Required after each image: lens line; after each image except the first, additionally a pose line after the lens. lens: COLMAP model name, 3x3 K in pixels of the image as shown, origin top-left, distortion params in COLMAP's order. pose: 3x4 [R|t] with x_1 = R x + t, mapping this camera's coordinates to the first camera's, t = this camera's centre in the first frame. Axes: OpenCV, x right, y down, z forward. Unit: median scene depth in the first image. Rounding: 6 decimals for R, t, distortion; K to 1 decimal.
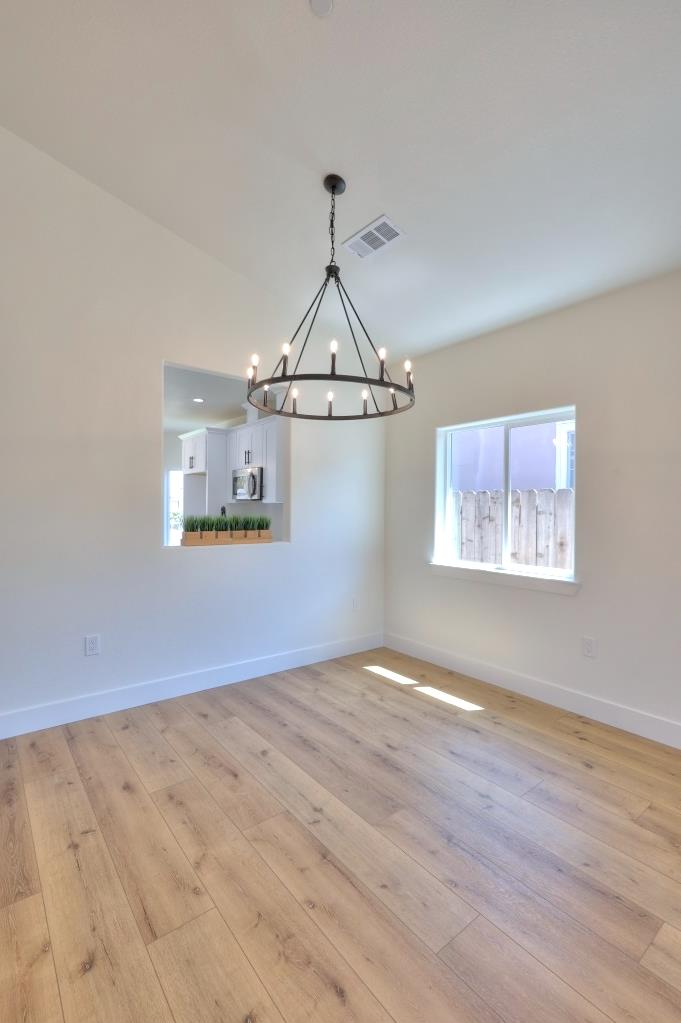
lens RADIAL K [[462.2, 0, 340.5], [0, 462.2, 511.5], [0, 0, 1]] dist [-0.000771, -0.000778]
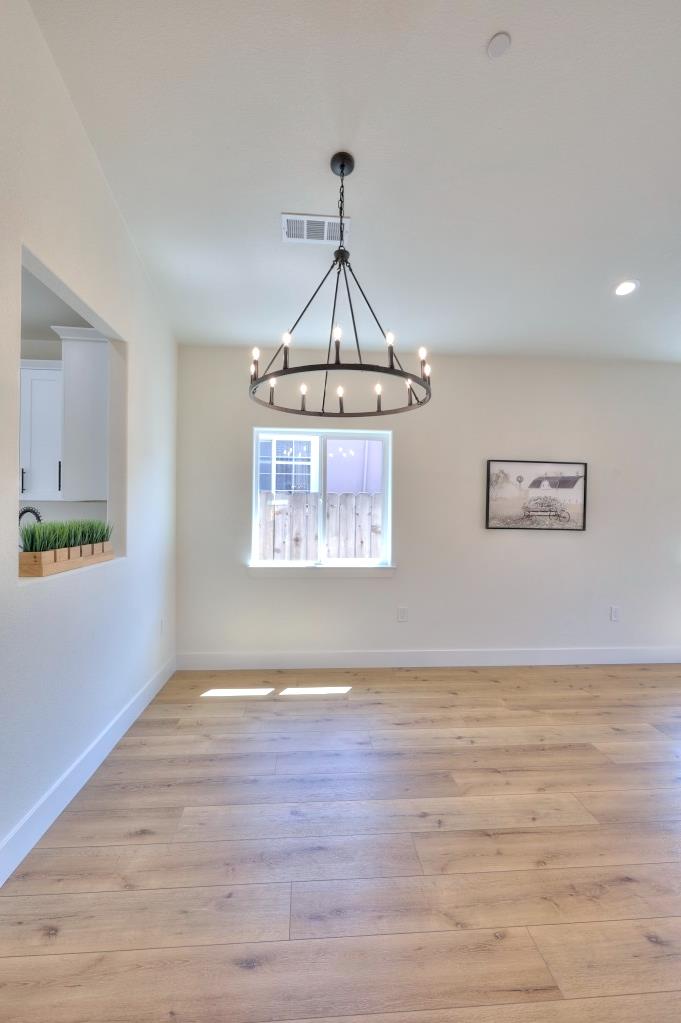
lens RADIAL K [[462.2, 0, 340.5], [0, 462.2, 511.5], [0, 0, 1]] dist [-0.000771, -0.000778]
pose [[0.554308, -0.004037, 0.832302, -0.666665], [-0.000749, 0.999985, 0.005349, -0.009887], [-0.832311, -0.003588, 0.554297, 0.408900]]
